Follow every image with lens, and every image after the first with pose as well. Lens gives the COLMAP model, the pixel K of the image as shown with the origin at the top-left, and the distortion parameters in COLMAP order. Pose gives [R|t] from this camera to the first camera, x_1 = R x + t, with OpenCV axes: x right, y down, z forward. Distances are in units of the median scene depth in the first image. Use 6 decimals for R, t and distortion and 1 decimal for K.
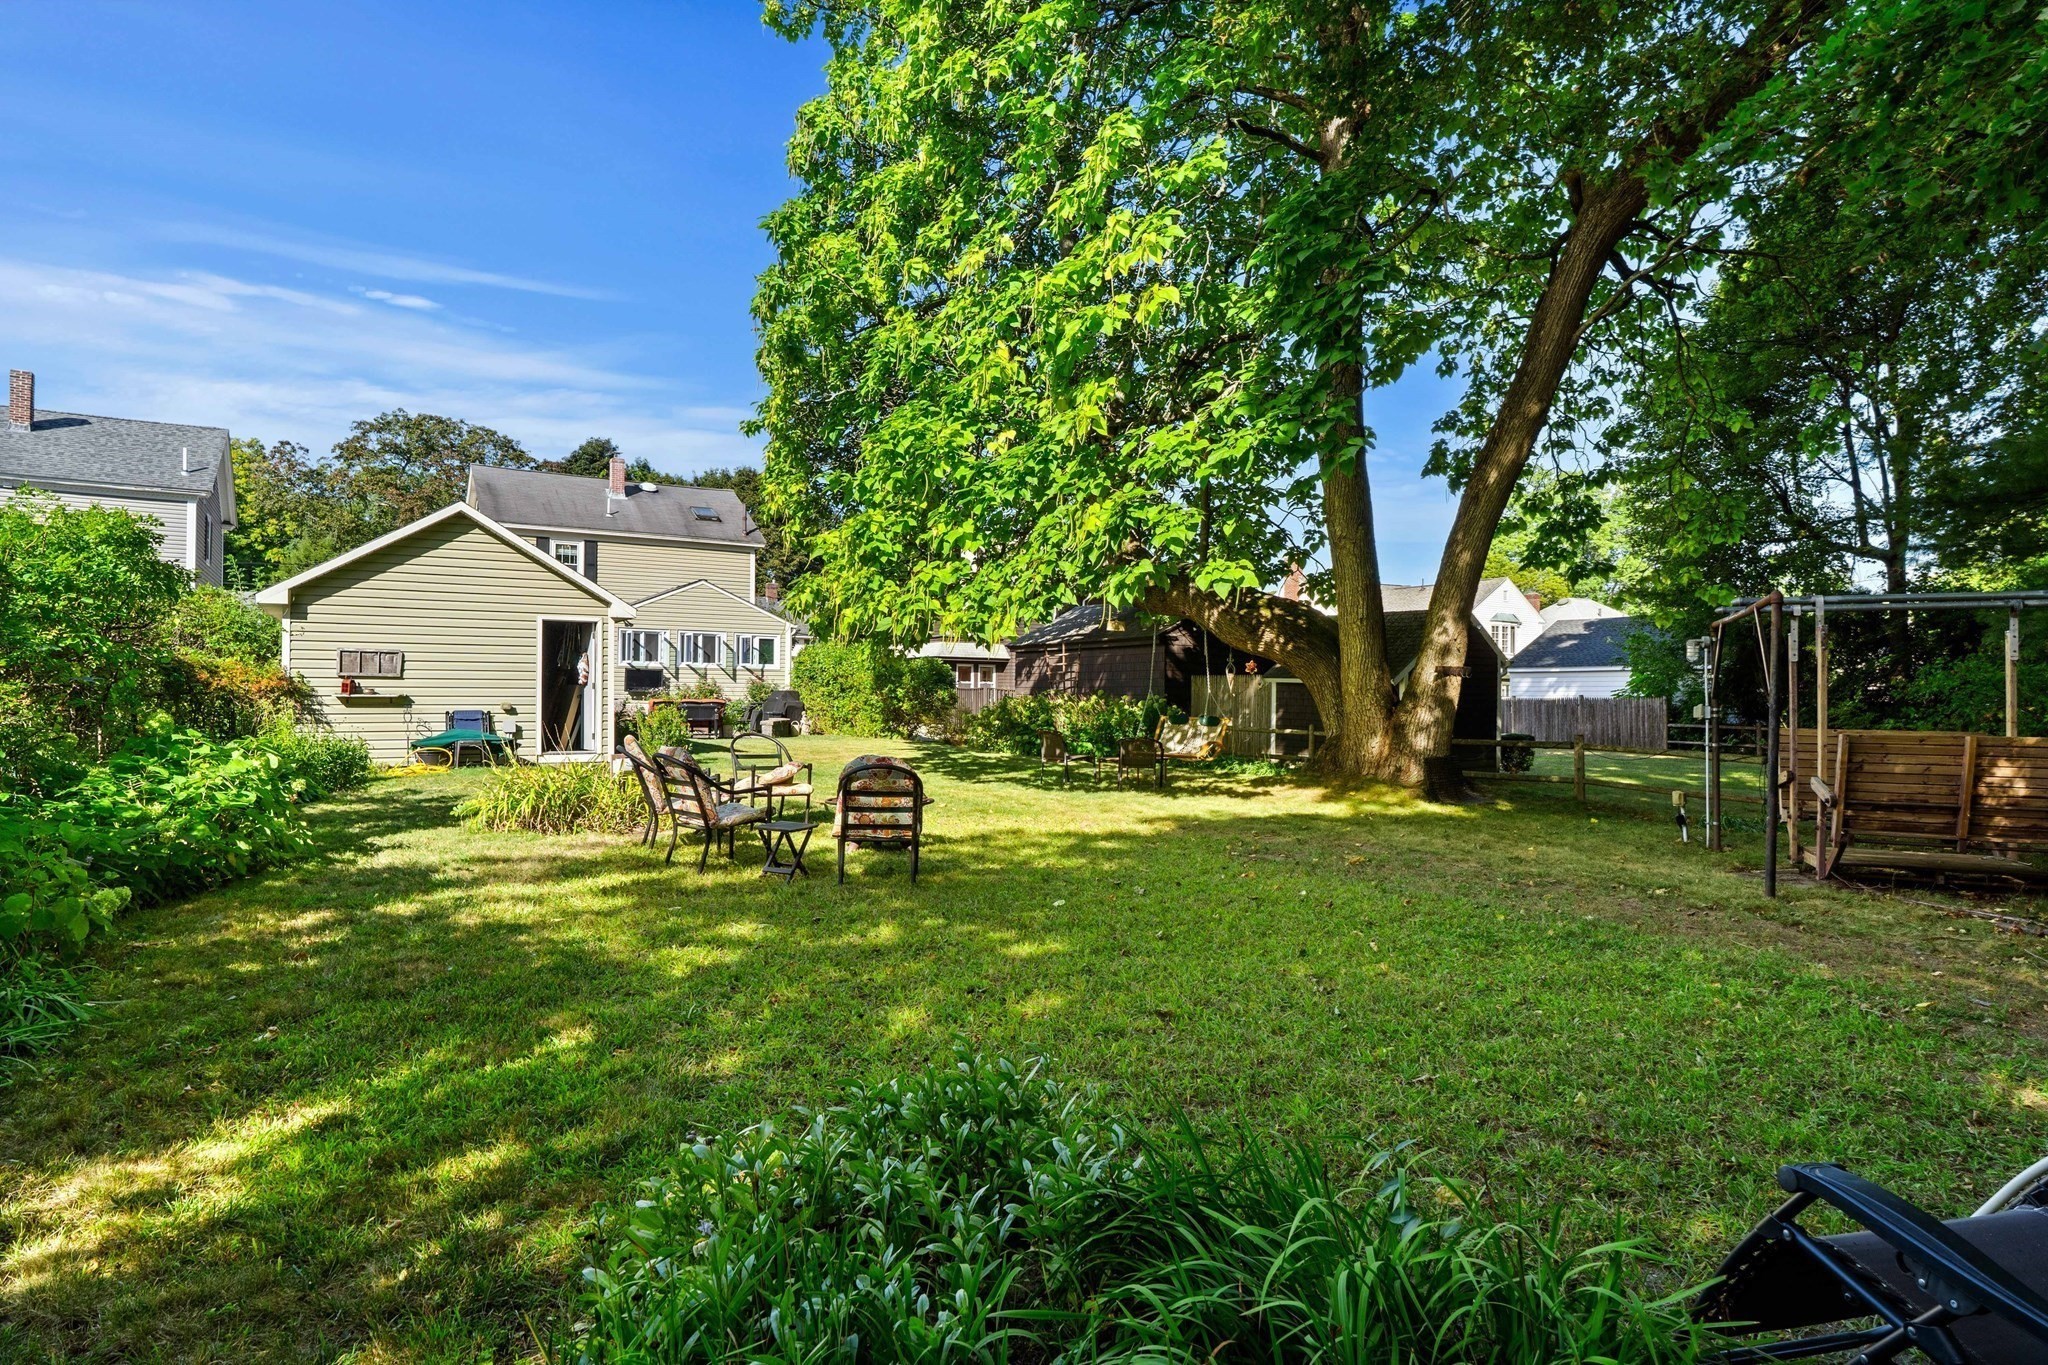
lens RADIAL K [[1129.4, 0, 1028.3], [0, 1129.4, 690.0], [0, 0, 1]] dist [0.001066, -0.000032]
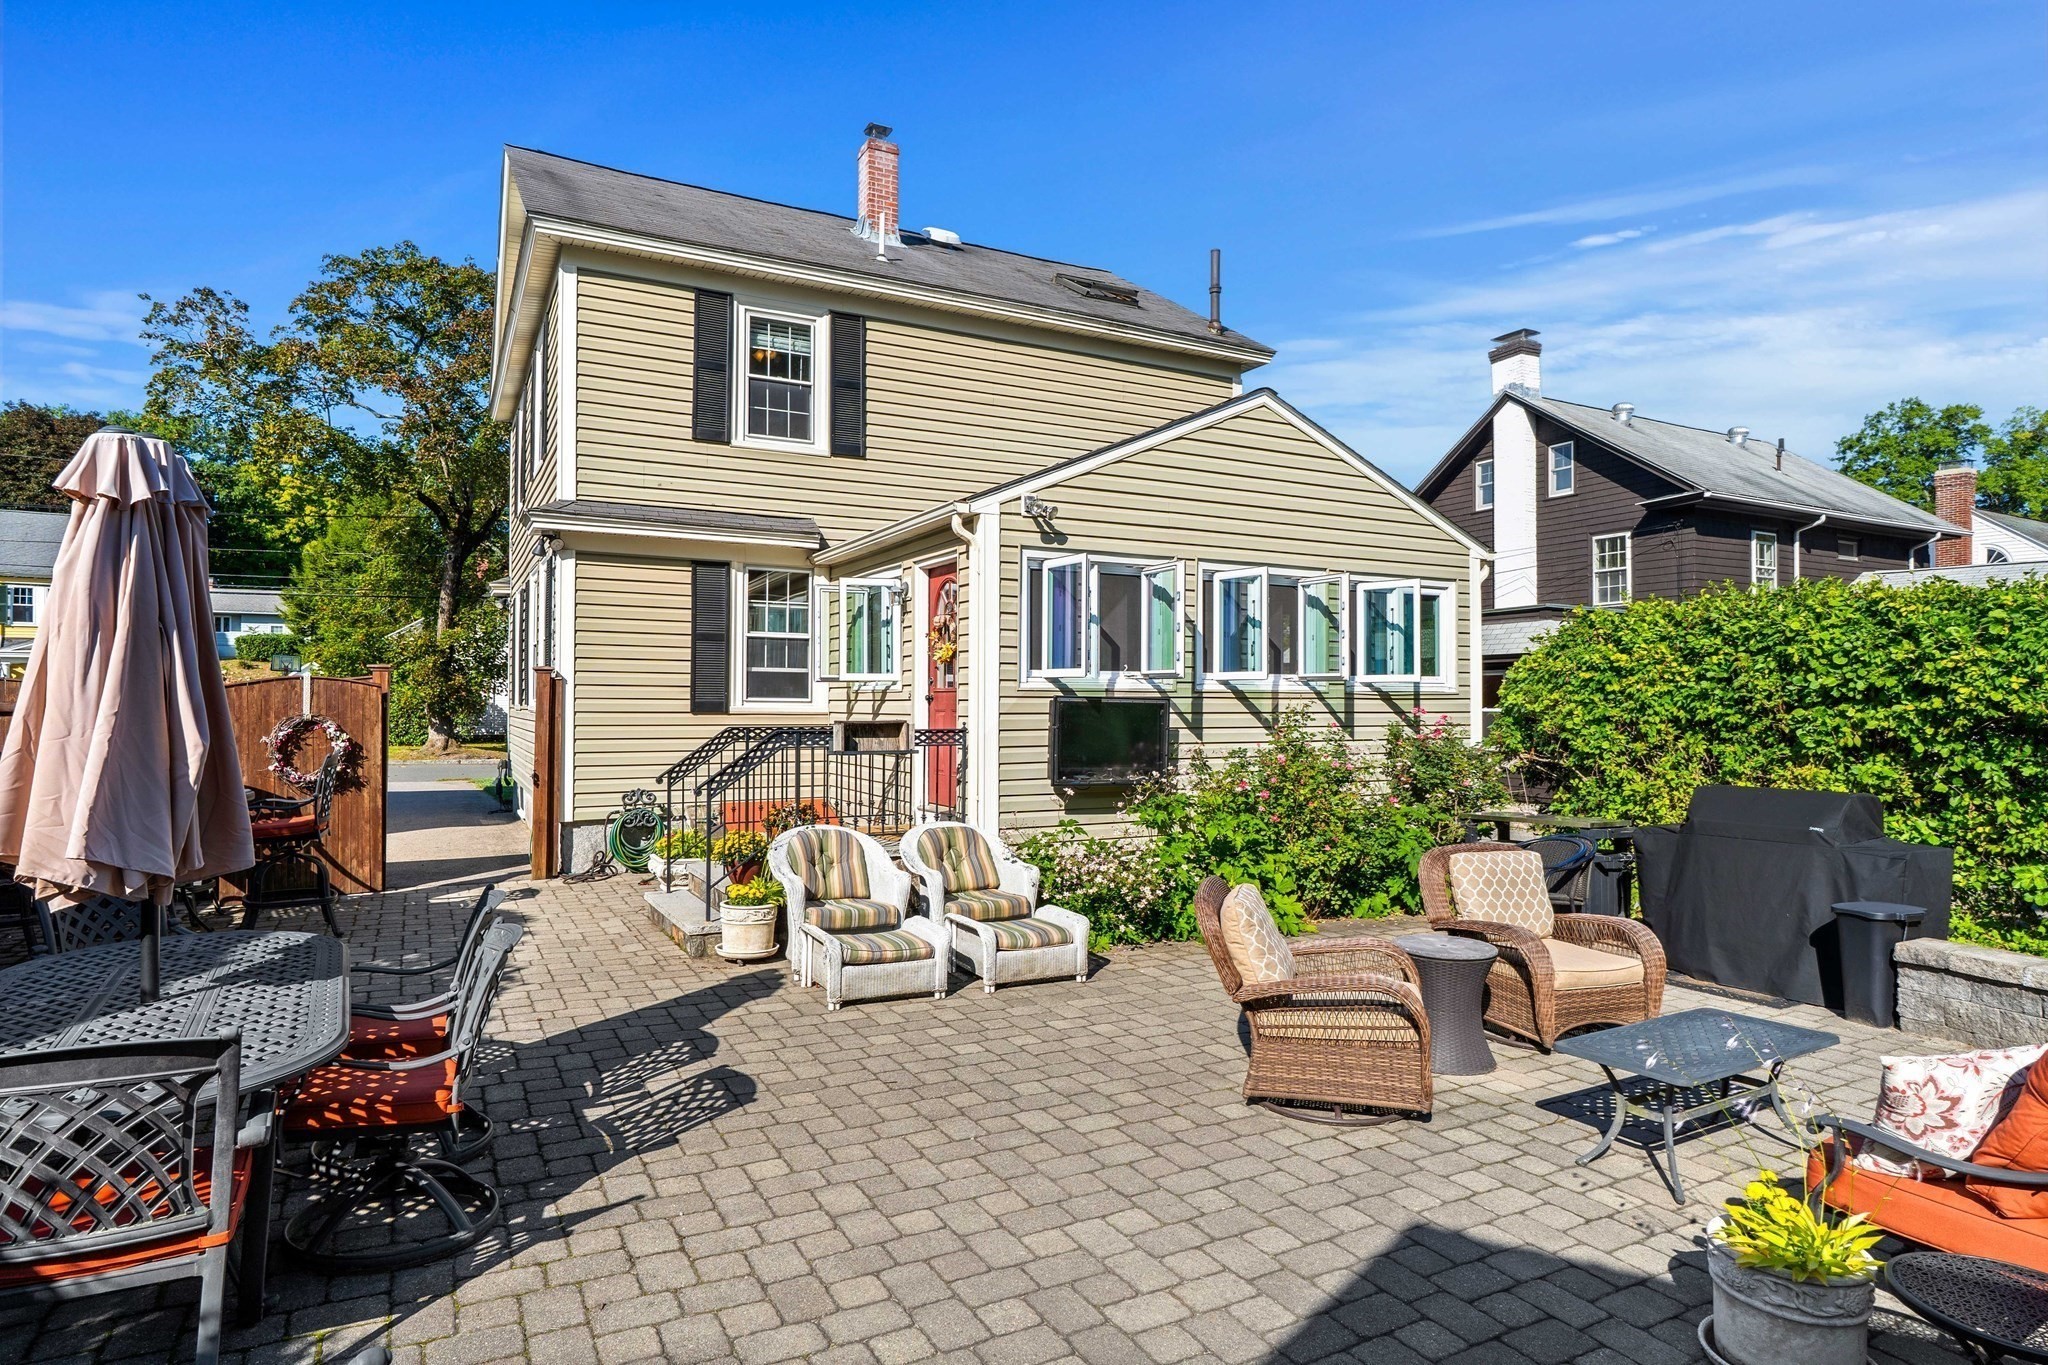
lens RADIAL K [[1129.4, 0, 1019.7], [0, 1129.4, 679.4], [0, 0, 1]] dist [0.001066, -0.000032]
pose [[0.998106, -0.013115, -0.060110, -0.322160], [0.012454, 0.999858, -0.011364, -0.019150], [0.060250, 0.010594, 0.998127, 0.678051]]
